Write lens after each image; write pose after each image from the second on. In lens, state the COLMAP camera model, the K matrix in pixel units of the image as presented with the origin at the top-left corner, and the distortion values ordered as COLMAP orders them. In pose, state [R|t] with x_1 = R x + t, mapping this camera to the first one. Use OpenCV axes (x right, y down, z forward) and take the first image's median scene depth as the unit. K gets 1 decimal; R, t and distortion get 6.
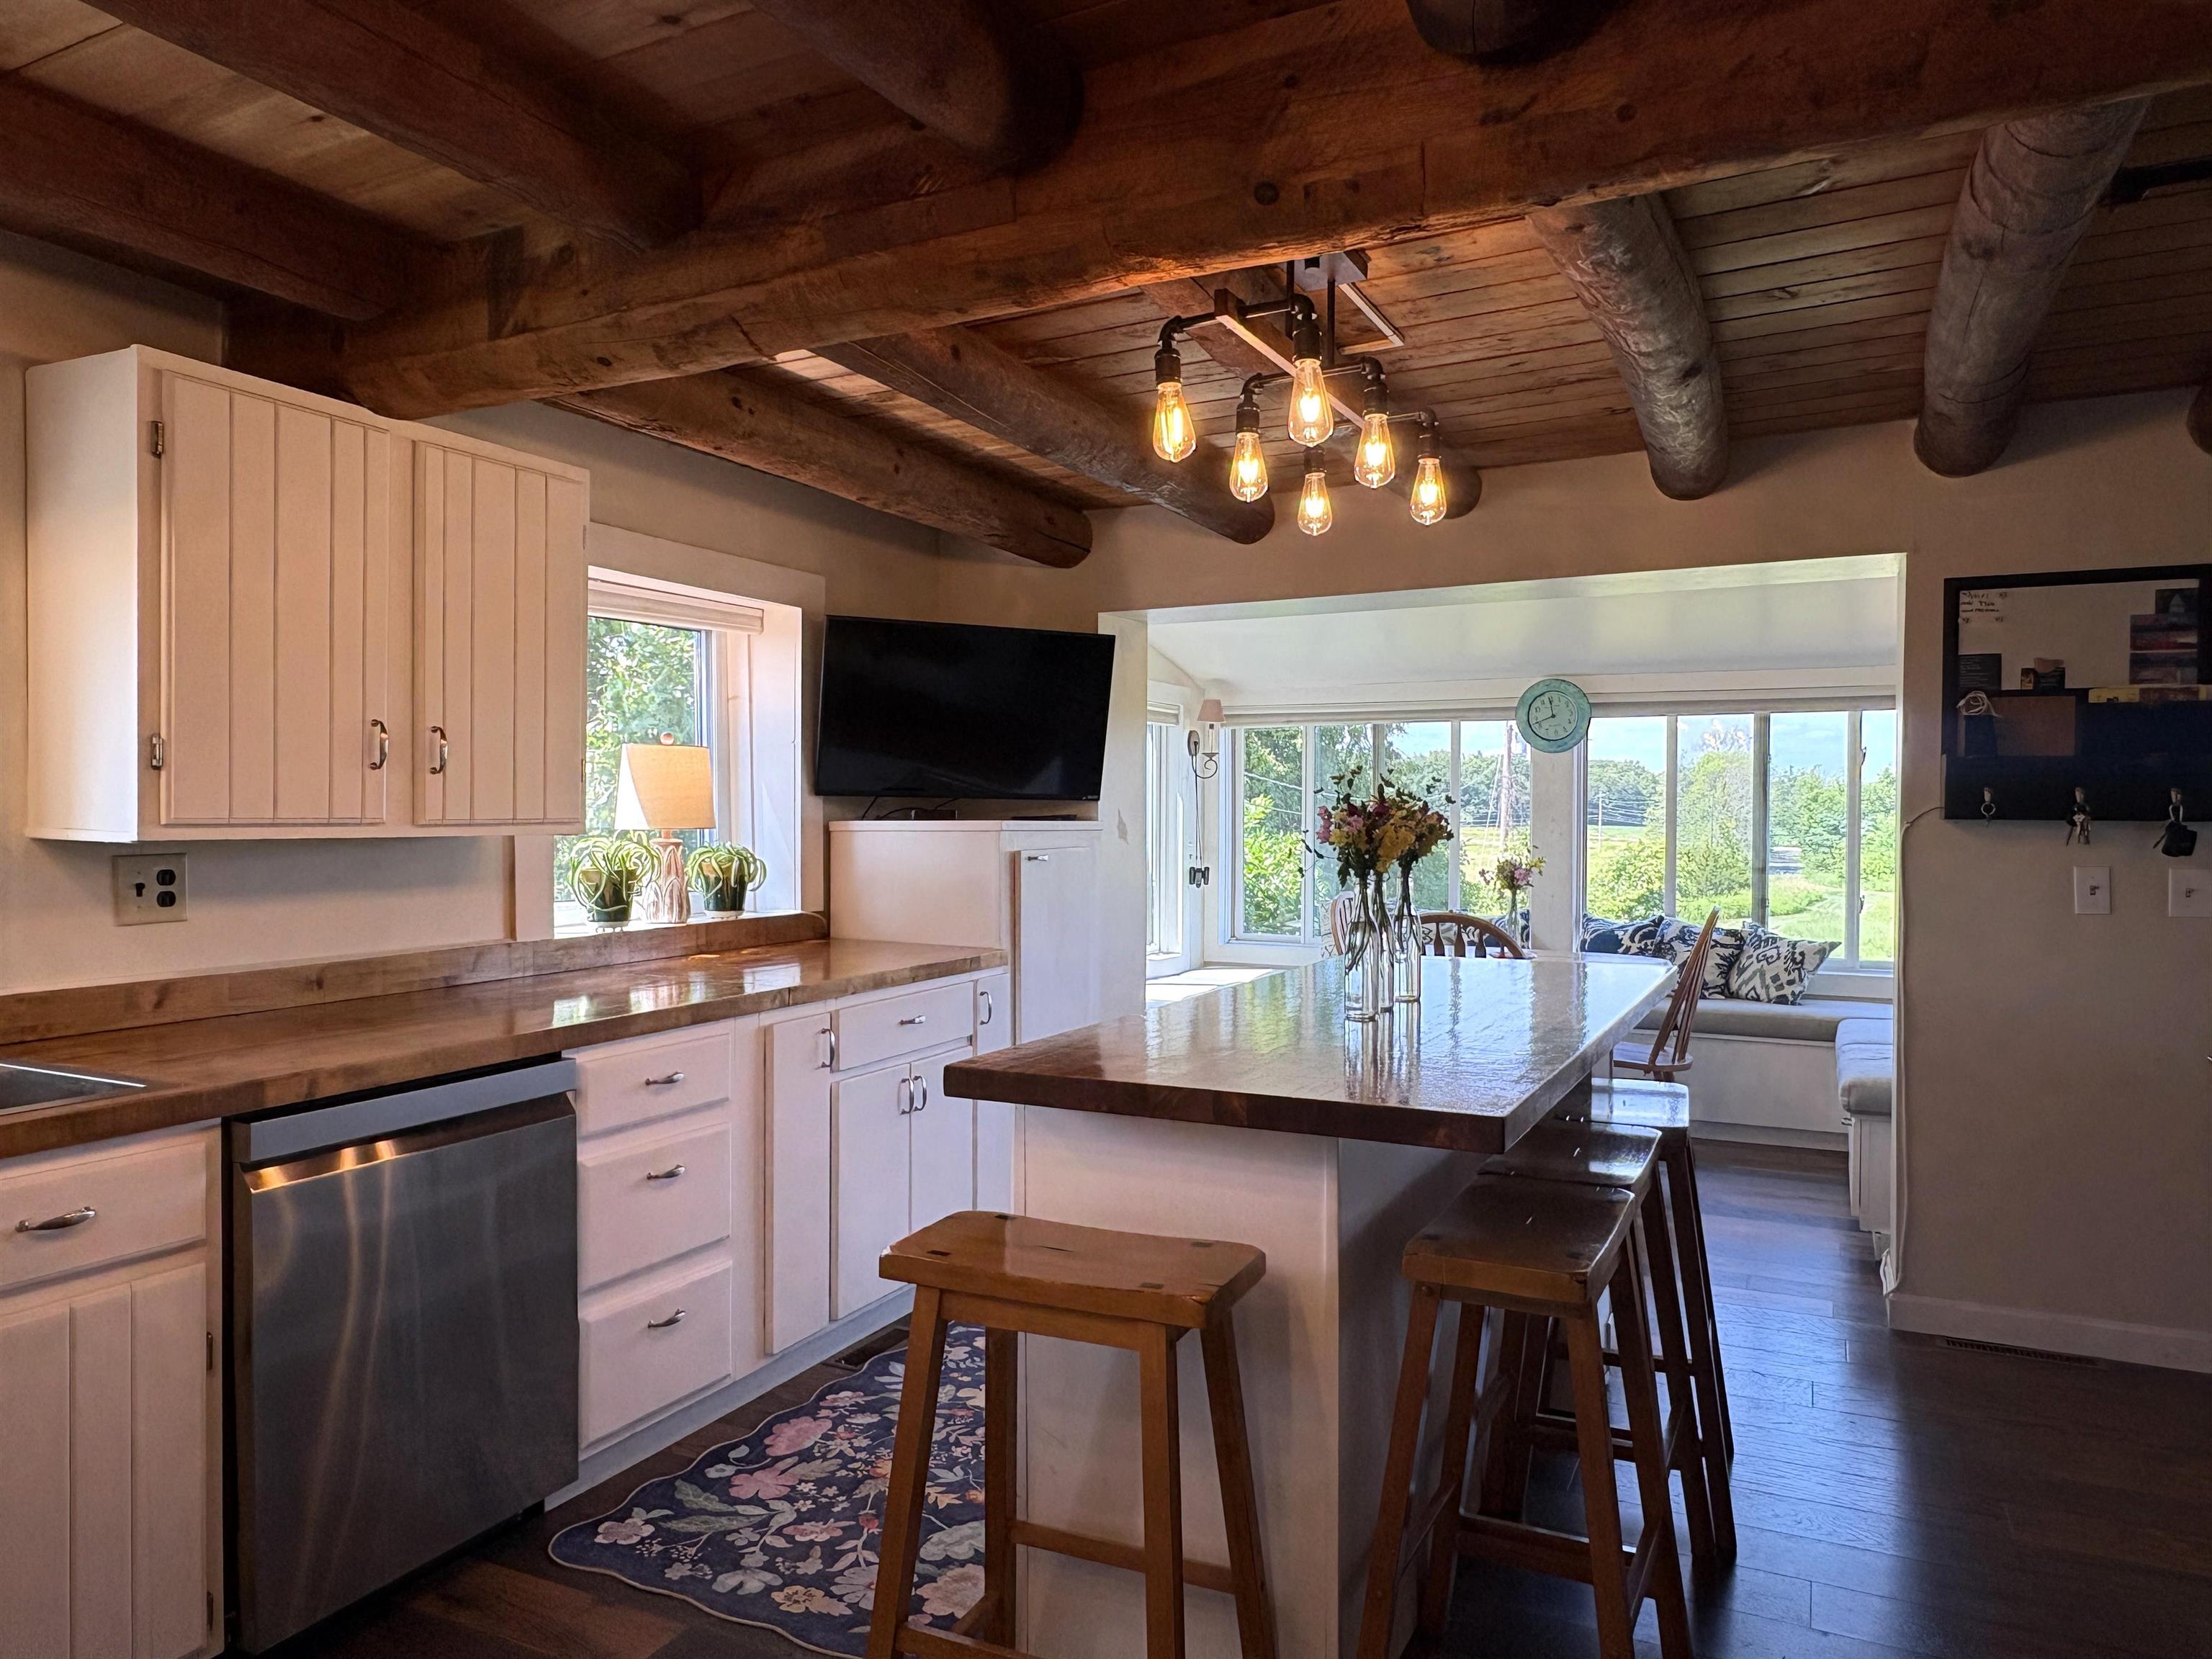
lens RADIAL K [[1462.0, 0, 1102.2], [0, 1462.0, 825.5], [0, 0, 1]] dist [-0.008477, -0.003619]
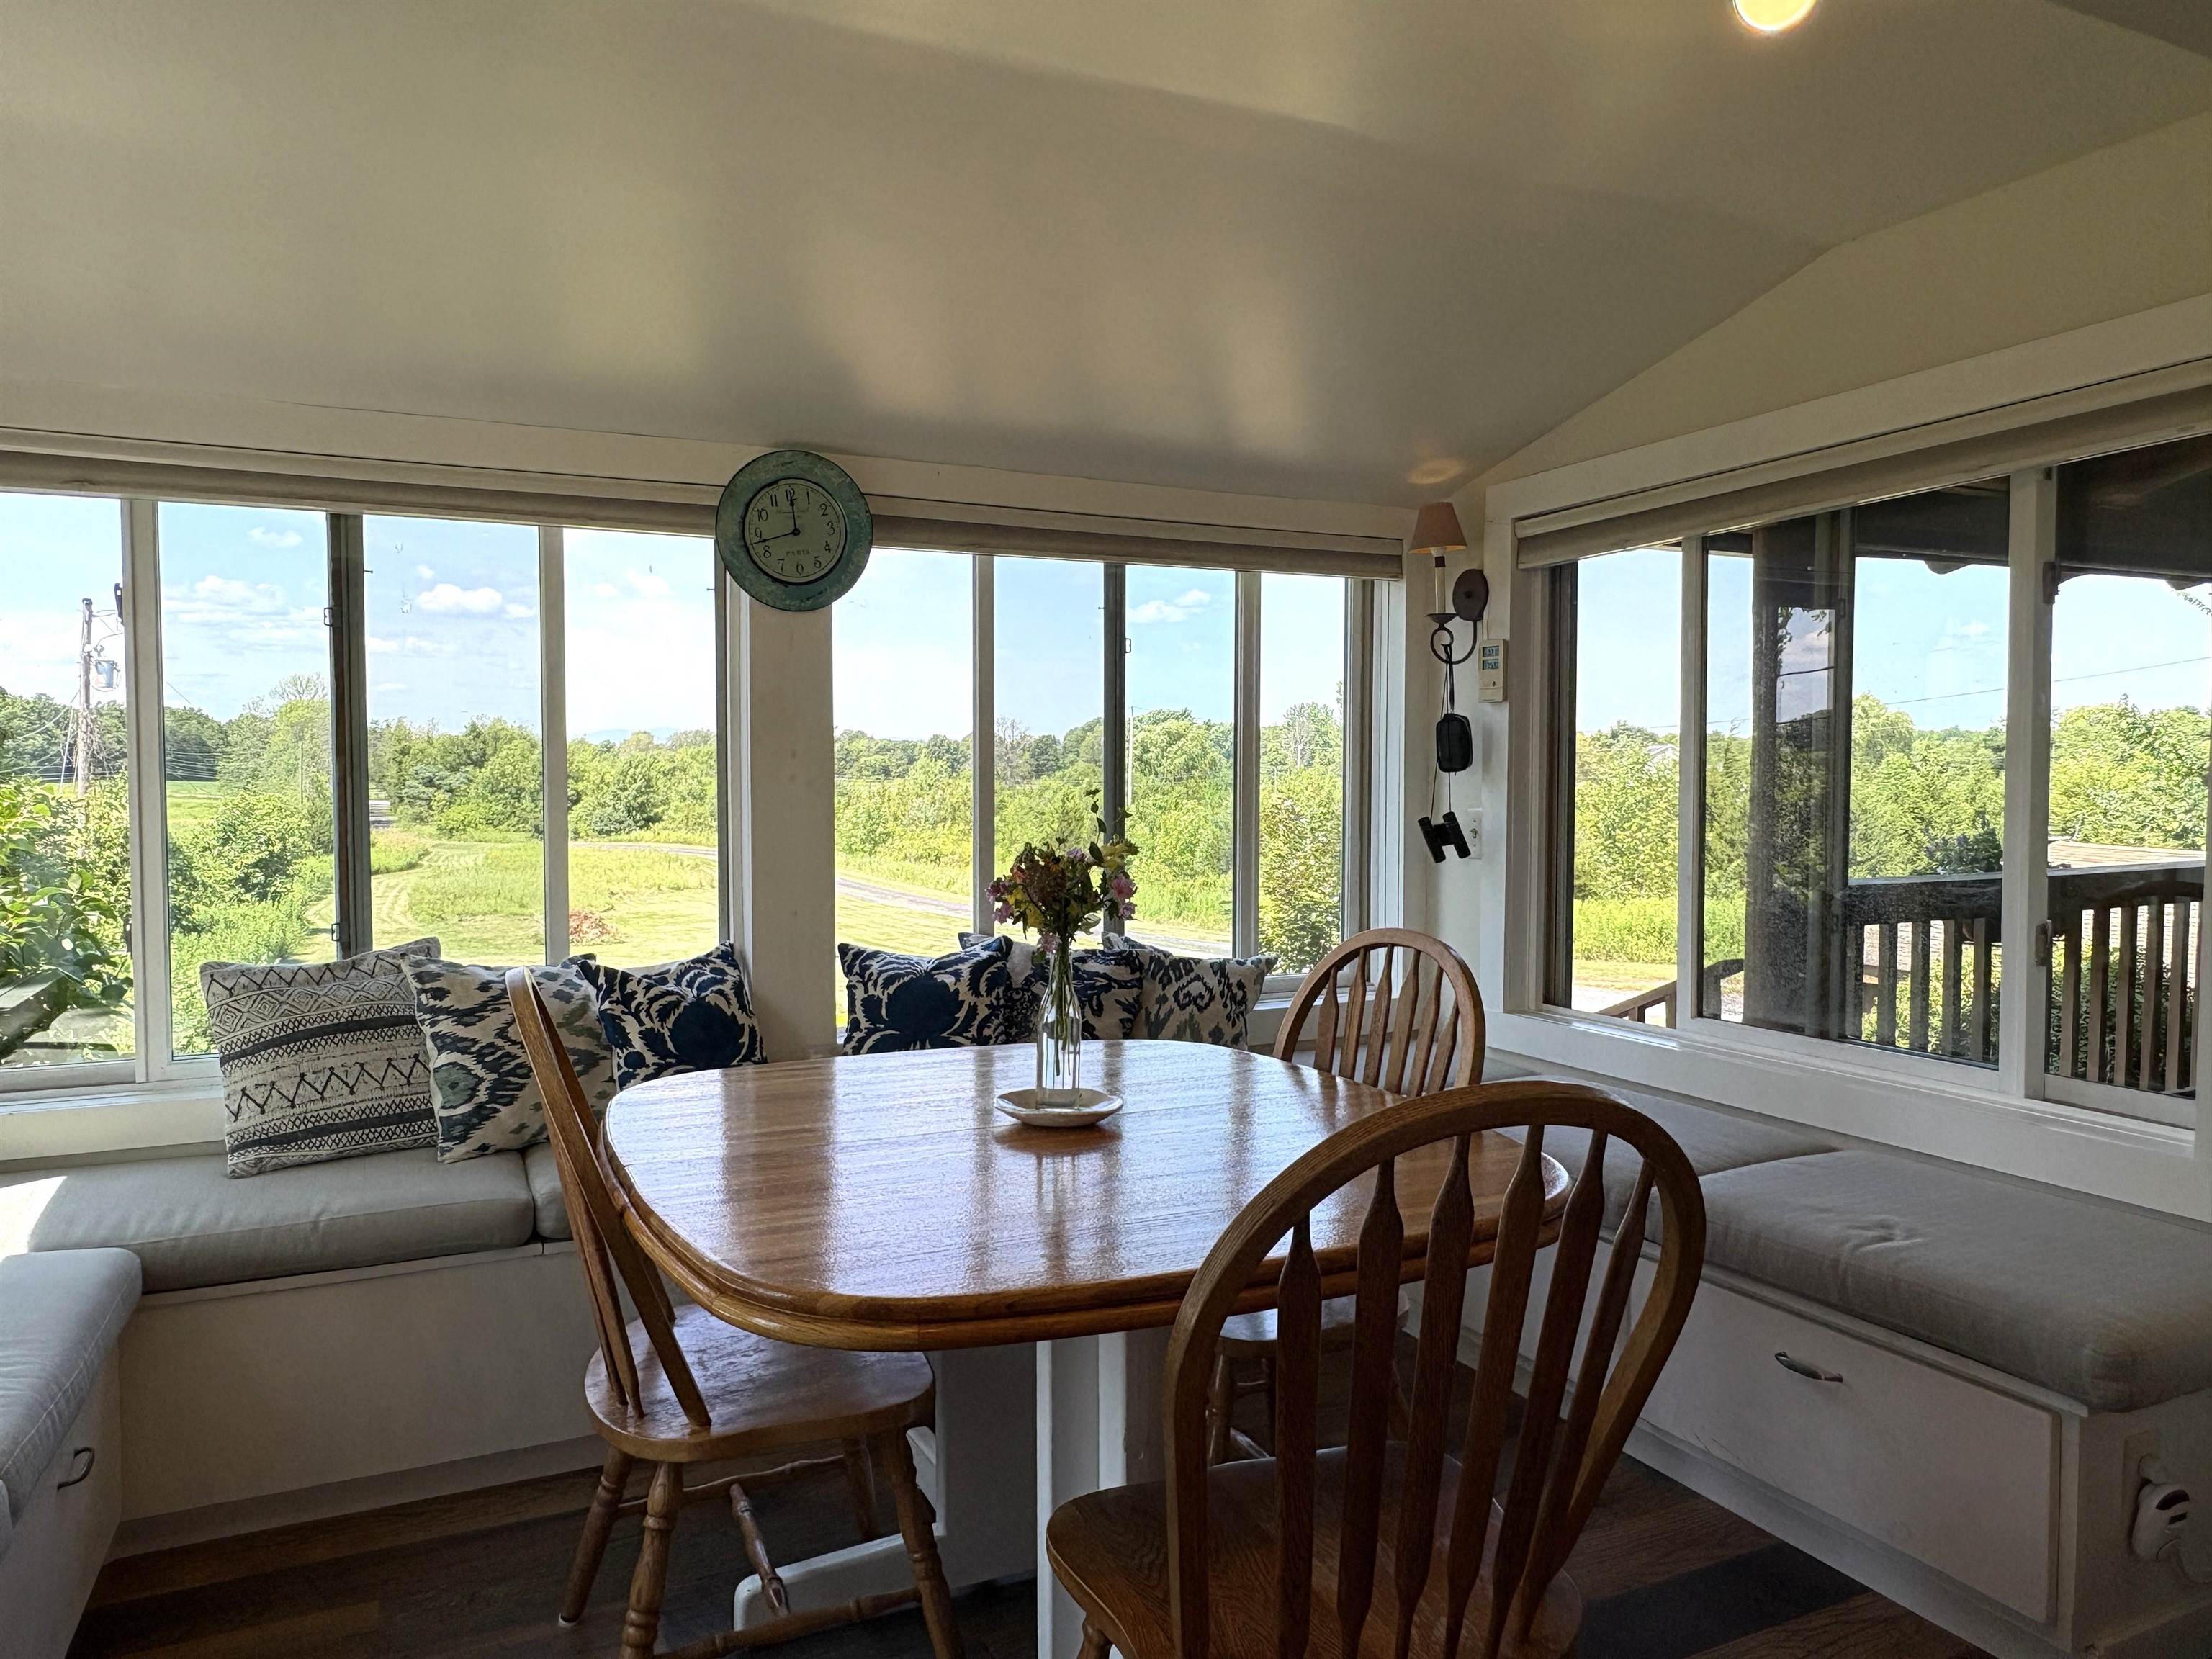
lens RADIAL K [[1462.0, 0, 1102.3], [0, 1462.0, 824.1], [0, 0, 1]] dist [-0.008477, -0.003619]
pose [[0.617569, -0.032224, 0.785857, -0.003157], [0.007612, 0.999358, 0.034997, 0.003556], [-0.786480, -0.015631, 0.617418, 0.653809]]
